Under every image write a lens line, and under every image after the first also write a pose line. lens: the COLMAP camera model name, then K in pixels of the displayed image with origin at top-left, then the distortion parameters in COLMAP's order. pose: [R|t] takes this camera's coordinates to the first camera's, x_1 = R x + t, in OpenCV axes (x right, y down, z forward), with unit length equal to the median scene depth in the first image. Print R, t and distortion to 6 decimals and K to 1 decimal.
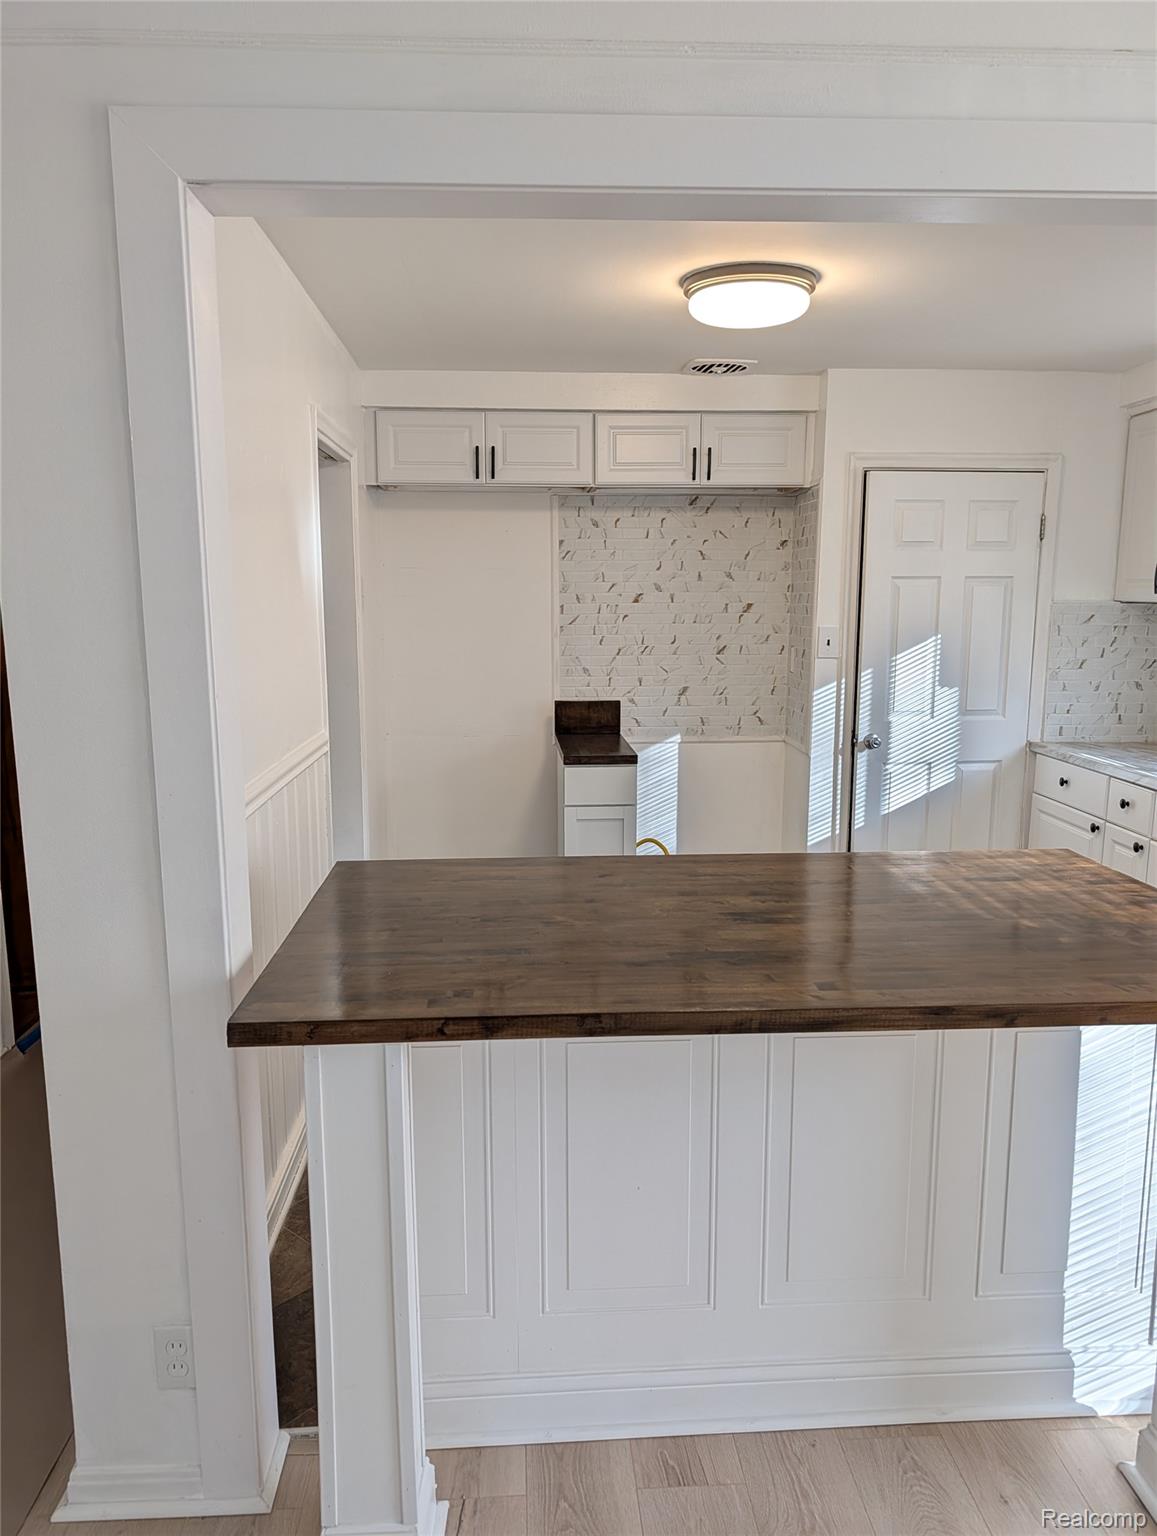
lens RADIAL K [[1099.5, 0, 583.4], [0, 1099.5, 791.4], [0, 0, 1]] dist [0.027717, -0.031540]
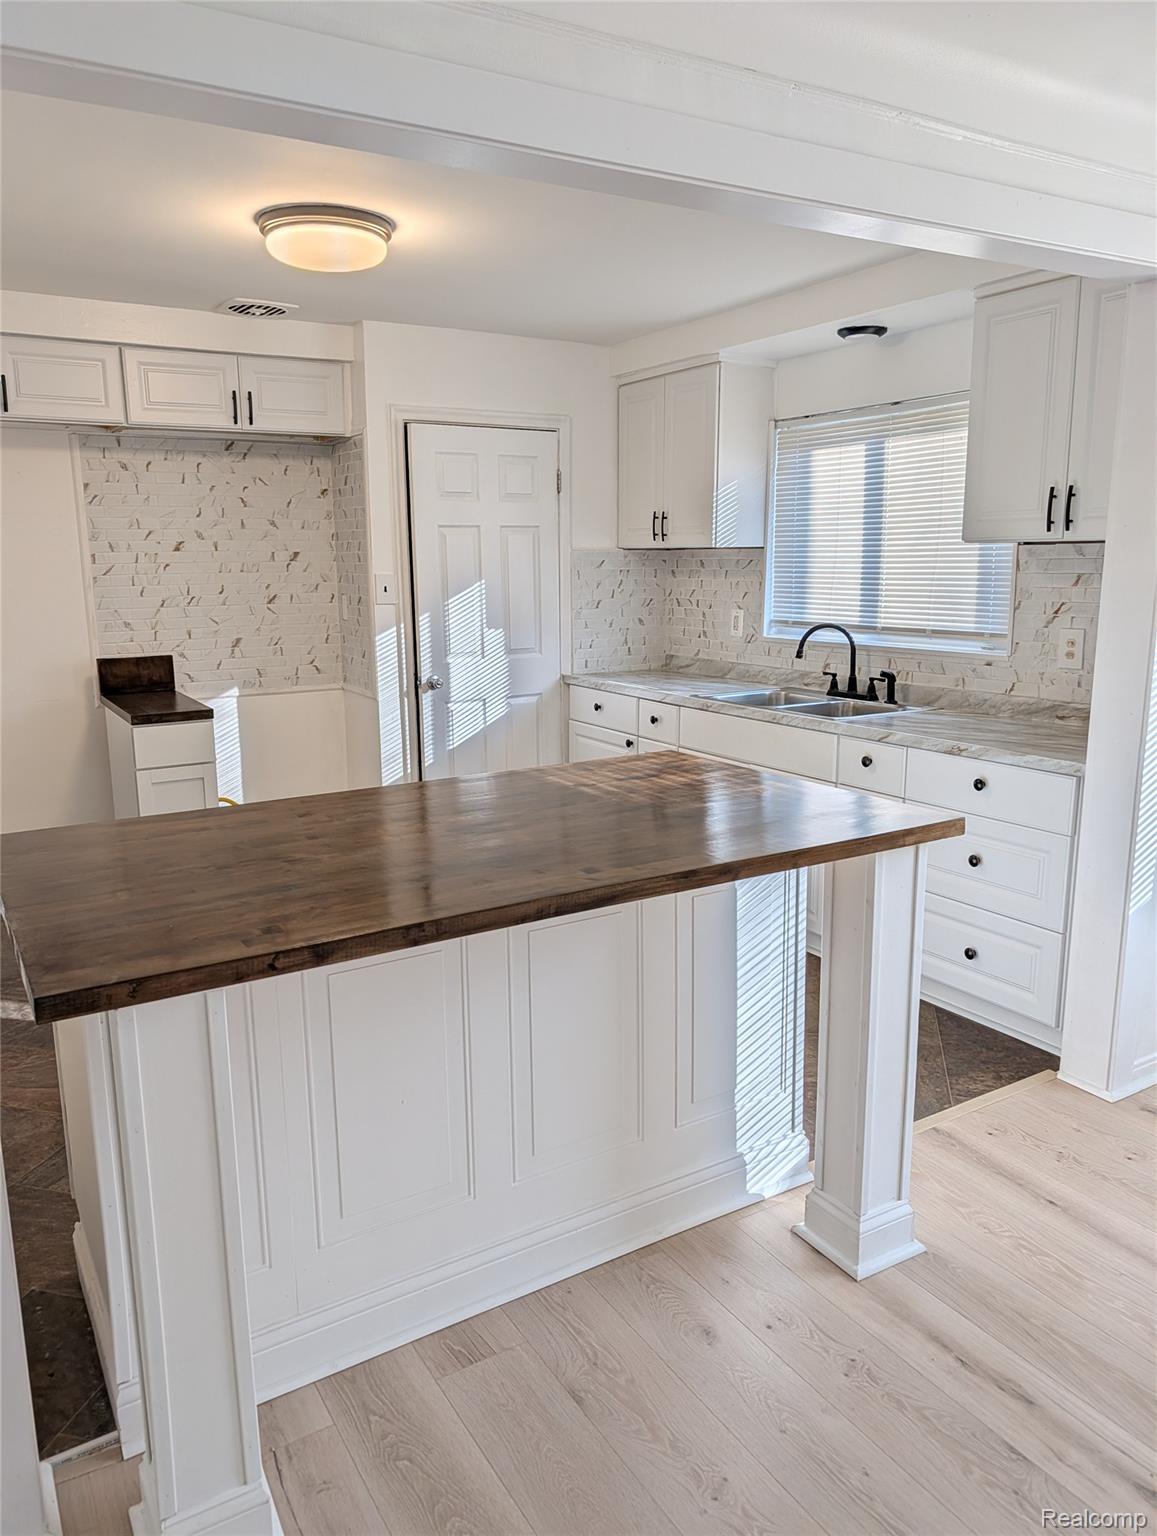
lens RADIAL K [[1099.5, 0, 575.8], [0, 1099.5, 772.5], [0, 0, 1]] dist [0.027717, -0.031540]
pose [[0.883741, -0.098845, 0.457418, -0.114943], [0.090224, 0.995089, 0.040718, 0.010925], [-0.459196, 0.005286, 0.888319, 0.000635]]
